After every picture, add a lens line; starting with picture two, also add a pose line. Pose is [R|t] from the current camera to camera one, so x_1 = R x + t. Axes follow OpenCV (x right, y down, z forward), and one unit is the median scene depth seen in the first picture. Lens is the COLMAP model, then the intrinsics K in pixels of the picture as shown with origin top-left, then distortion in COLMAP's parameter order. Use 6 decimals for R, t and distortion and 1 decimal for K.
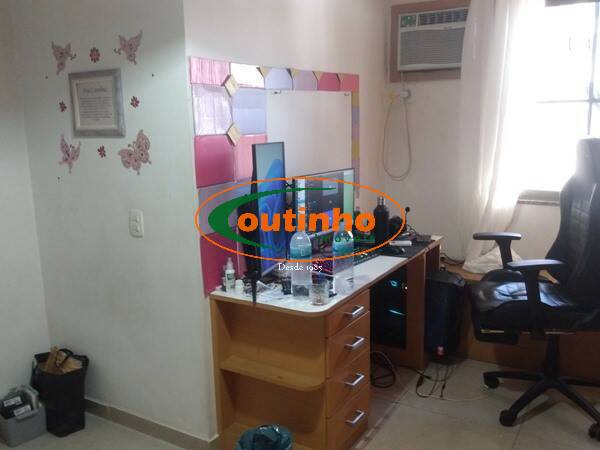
lens RADIAL K [[551.3, 0, 300.0], [0, 551.3, 225.0], [0, 0, 1]] dist [0.099721, -0.240629]
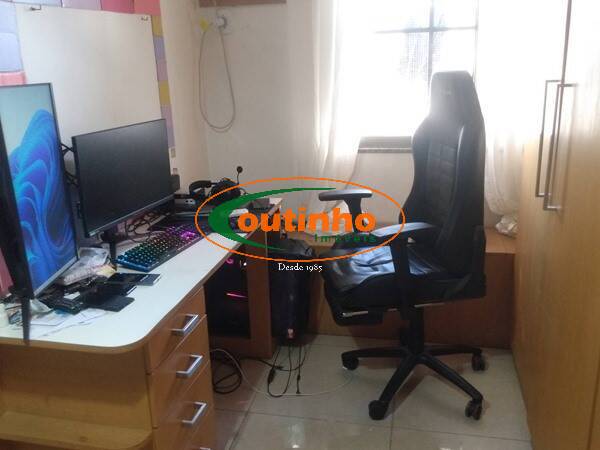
lens RADIAL K [[551.3, 0, 300.0], [0, 551.3, 225.0], [0, 0, 1]] dist [0.099721, -0.240629]
pose [[0.944196, -0.101973, 0.313201, 0.022296], [0.072770, 0.991955, 0.103588, -0.026982], [-0.321244, -0.075015, 0.944021, 0.239405]]
